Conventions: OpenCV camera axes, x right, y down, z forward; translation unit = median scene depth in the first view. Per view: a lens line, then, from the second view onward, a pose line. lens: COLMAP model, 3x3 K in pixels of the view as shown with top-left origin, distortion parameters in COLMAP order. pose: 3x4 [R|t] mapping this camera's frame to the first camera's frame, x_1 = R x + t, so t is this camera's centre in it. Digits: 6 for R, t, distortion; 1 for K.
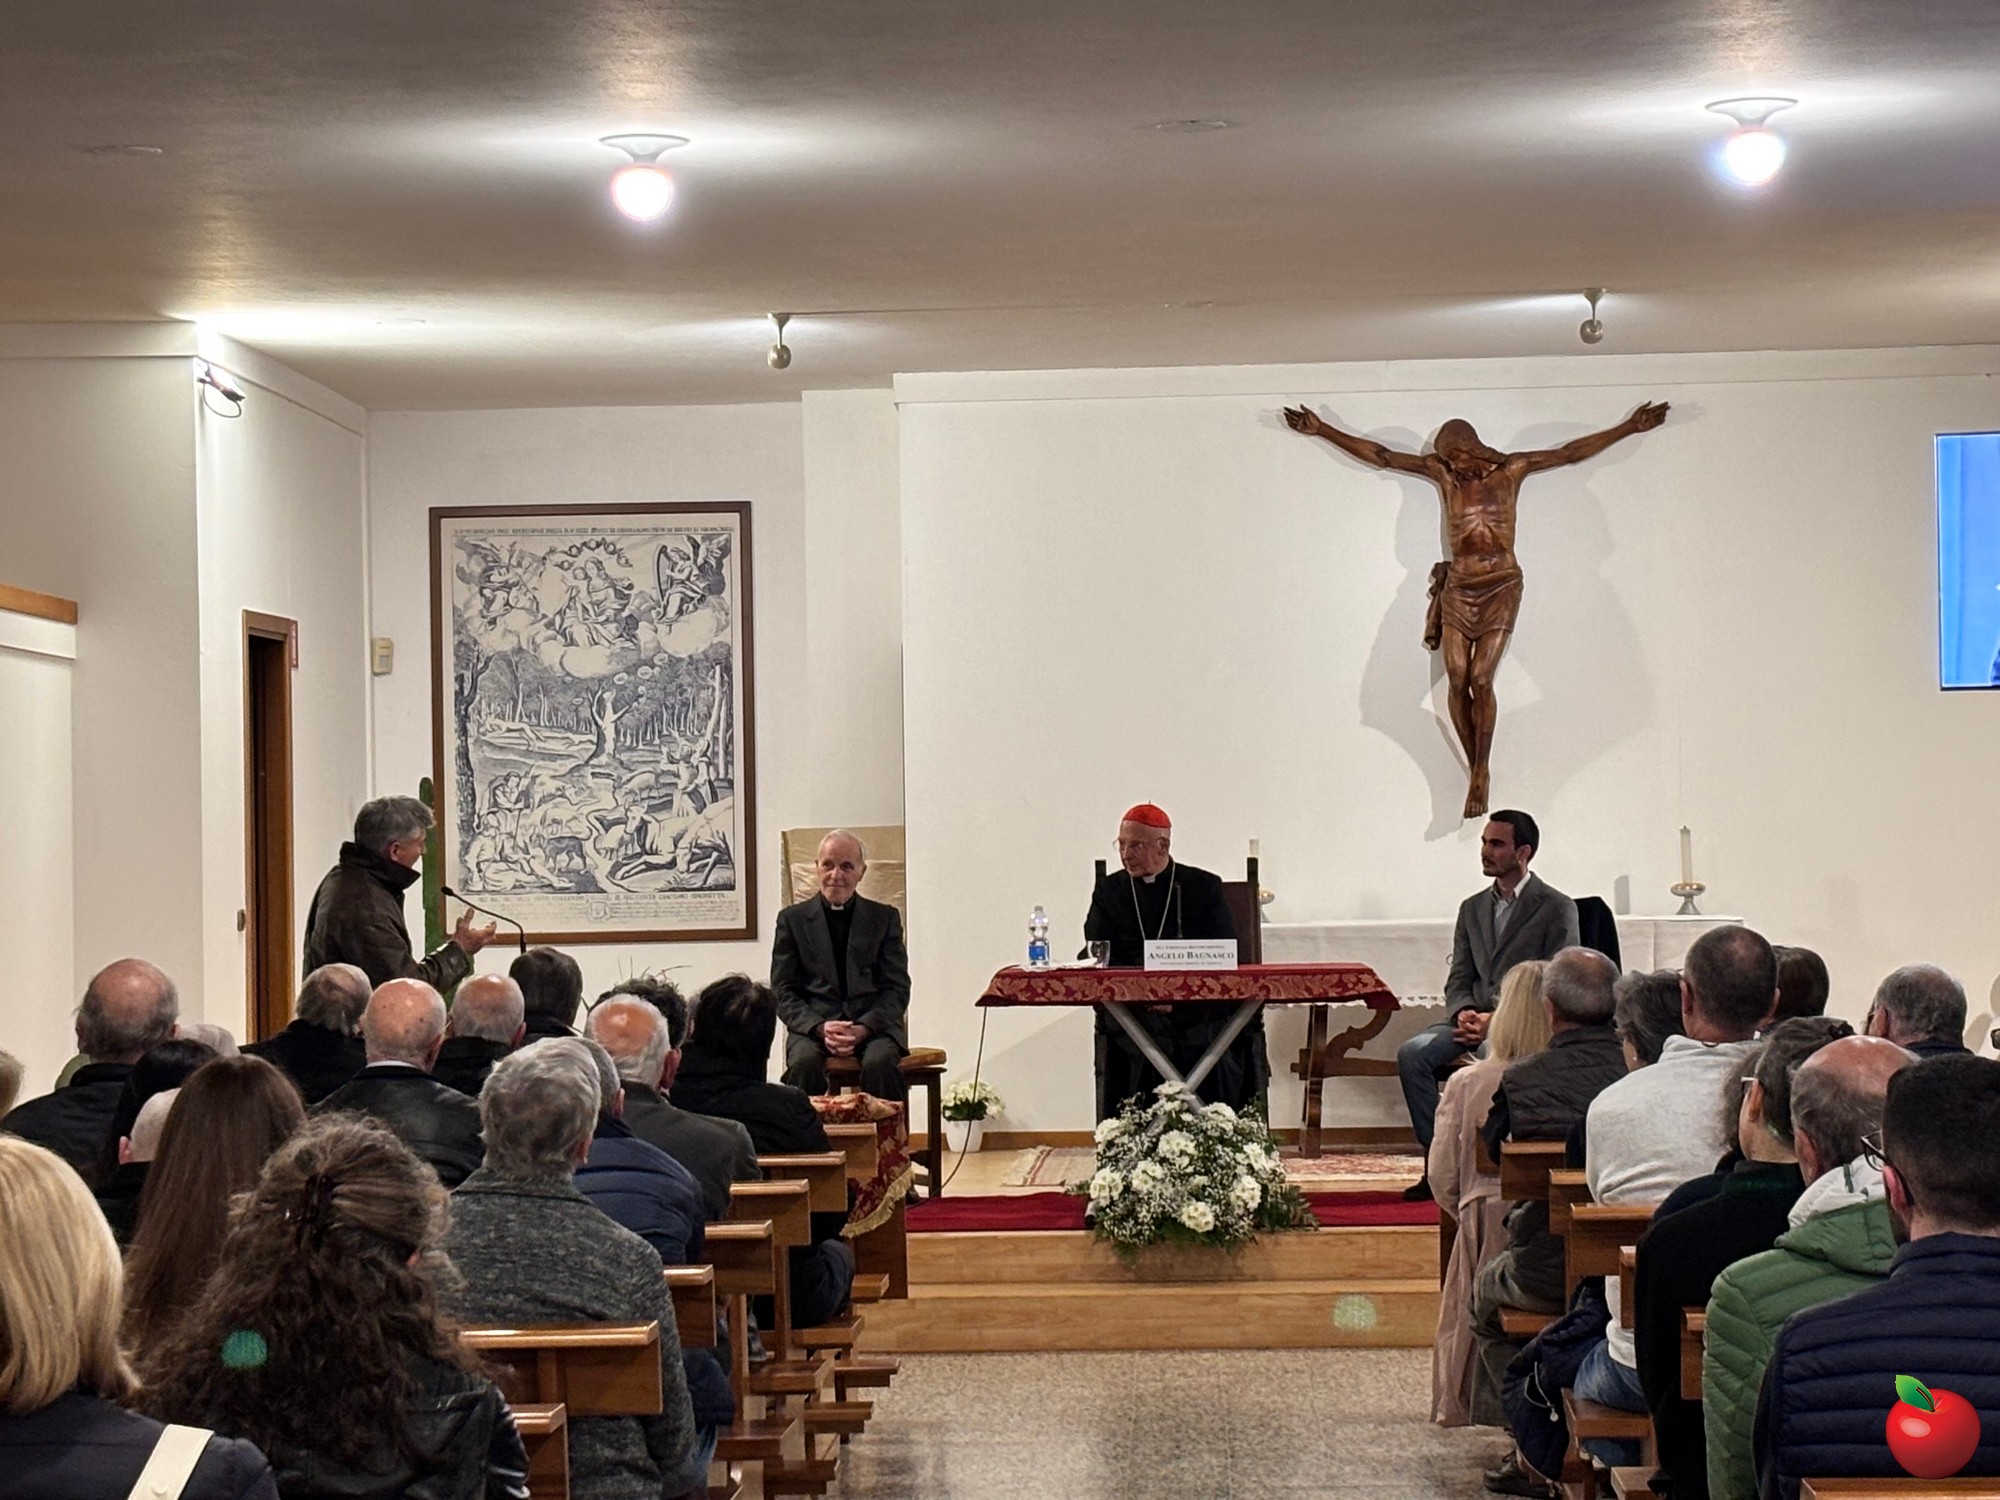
lens RADIAL K [[4966.9, 0, 1000.0], [0, 4966.9, 753.1], [0, 0, 1]] dist [0.284507, -0.169965]
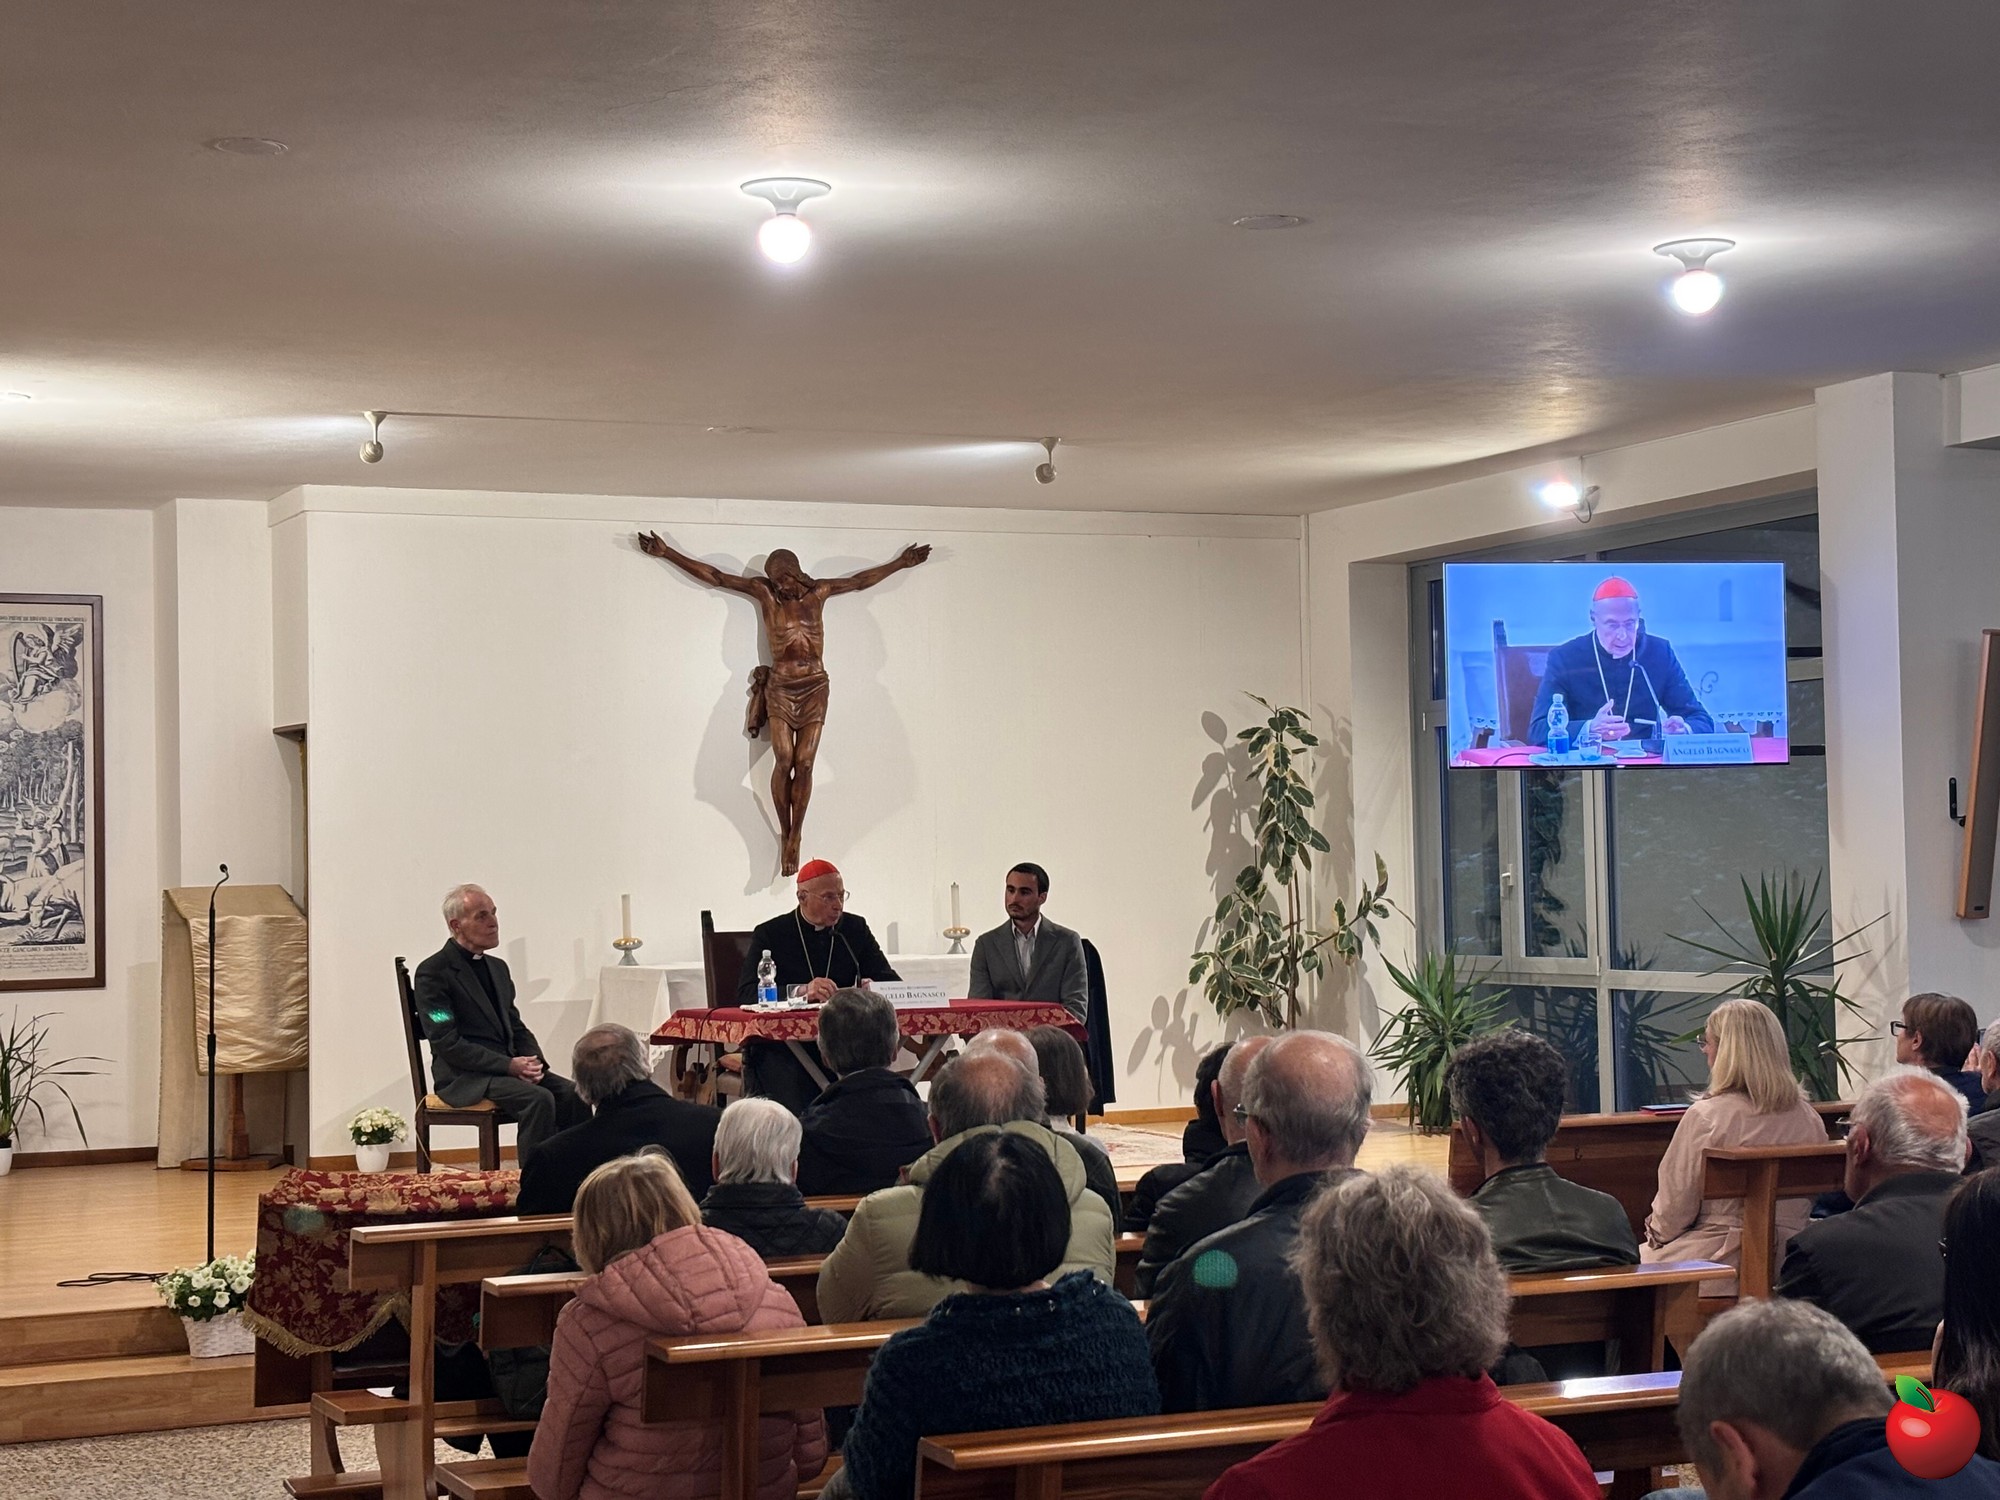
lens RADIAL K [[3237.8, 0, 998.1], [0, 3237.8, 763.1], [0, 0, 1]] dist [0.285669, -1.124135]
pose [[0.895049, 0.016198, 0.445673, -0.199024], [-0.004943, 0.999639, -0.026405, 0.005657], [-0.445940, 0.021431, 0.894806, 0.248225]]
